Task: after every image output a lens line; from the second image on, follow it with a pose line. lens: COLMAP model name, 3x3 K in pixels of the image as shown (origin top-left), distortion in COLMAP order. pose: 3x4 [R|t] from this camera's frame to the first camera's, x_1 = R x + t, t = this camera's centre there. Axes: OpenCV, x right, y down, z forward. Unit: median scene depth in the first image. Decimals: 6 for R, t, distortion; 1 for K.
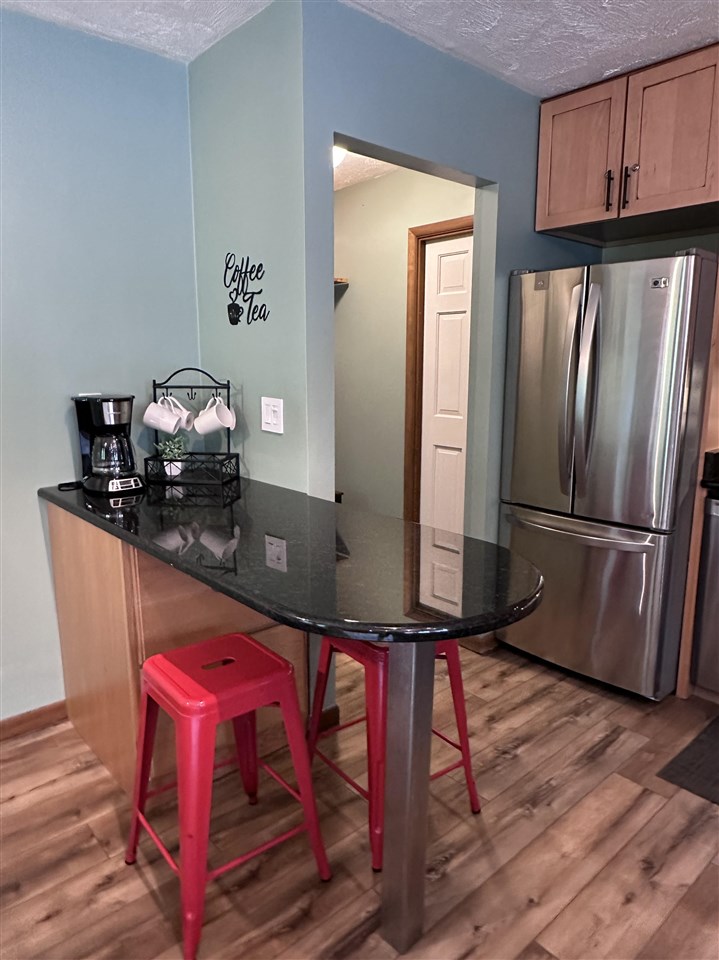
lens RADIAL K [[637.3, 0, 353.8], [0, 637.3, 481.8], [0, 0, 1]] dist [0.006726, -0.004203]
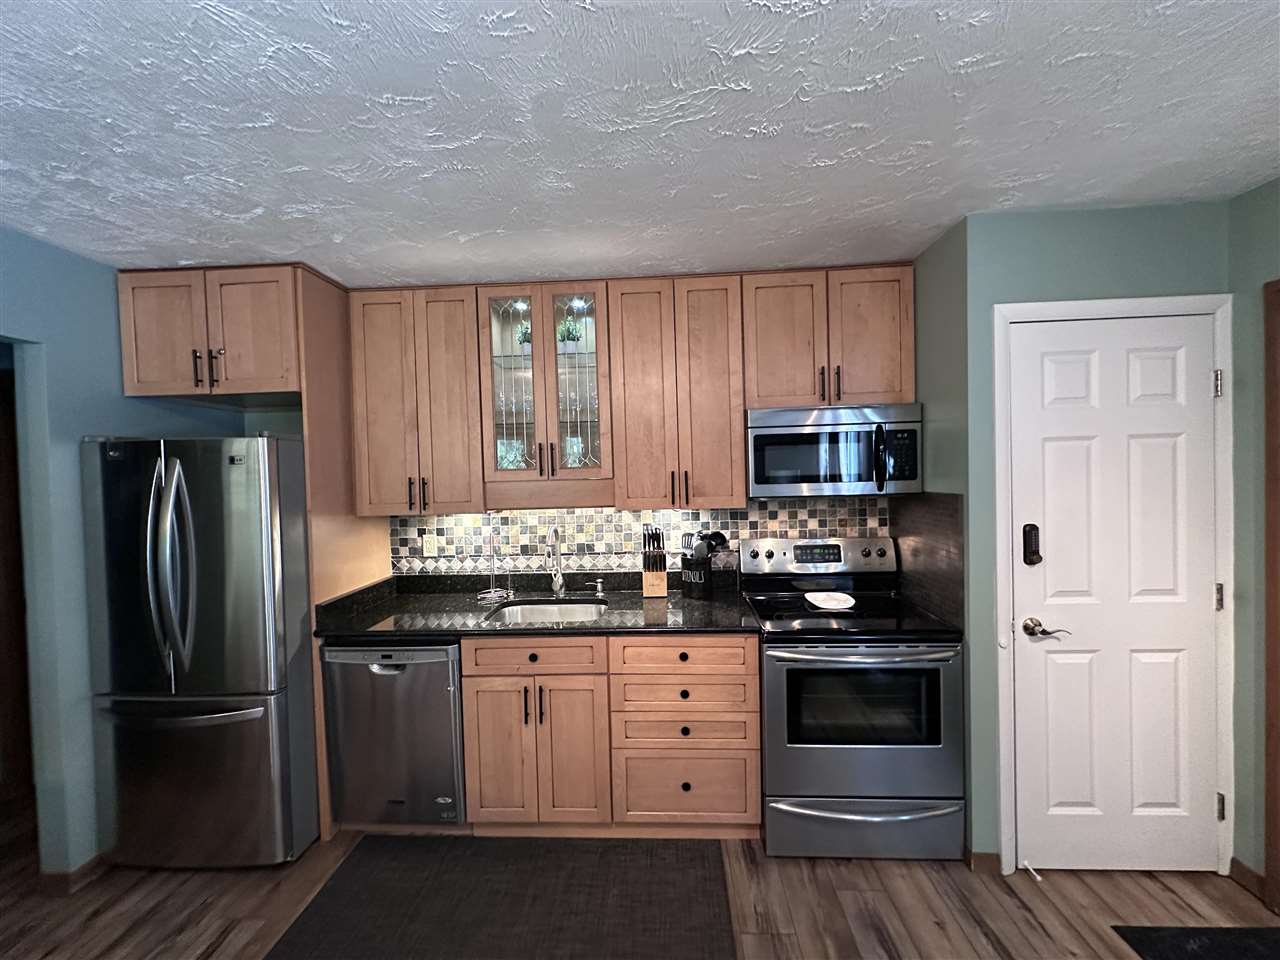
lens RADIAL K [[508.0, 0, 642.3], [0, 508.0, 481.3], [0, 0, 1]] dist [-0.003820, 0.001204]
pose [[0.697412, -0.032879, 0.715916, 0.330791], [0.157681, 0.981508, -0.108529, -0.074458], [-0.699109, 0.188576, 0.689700, -0.050103]]
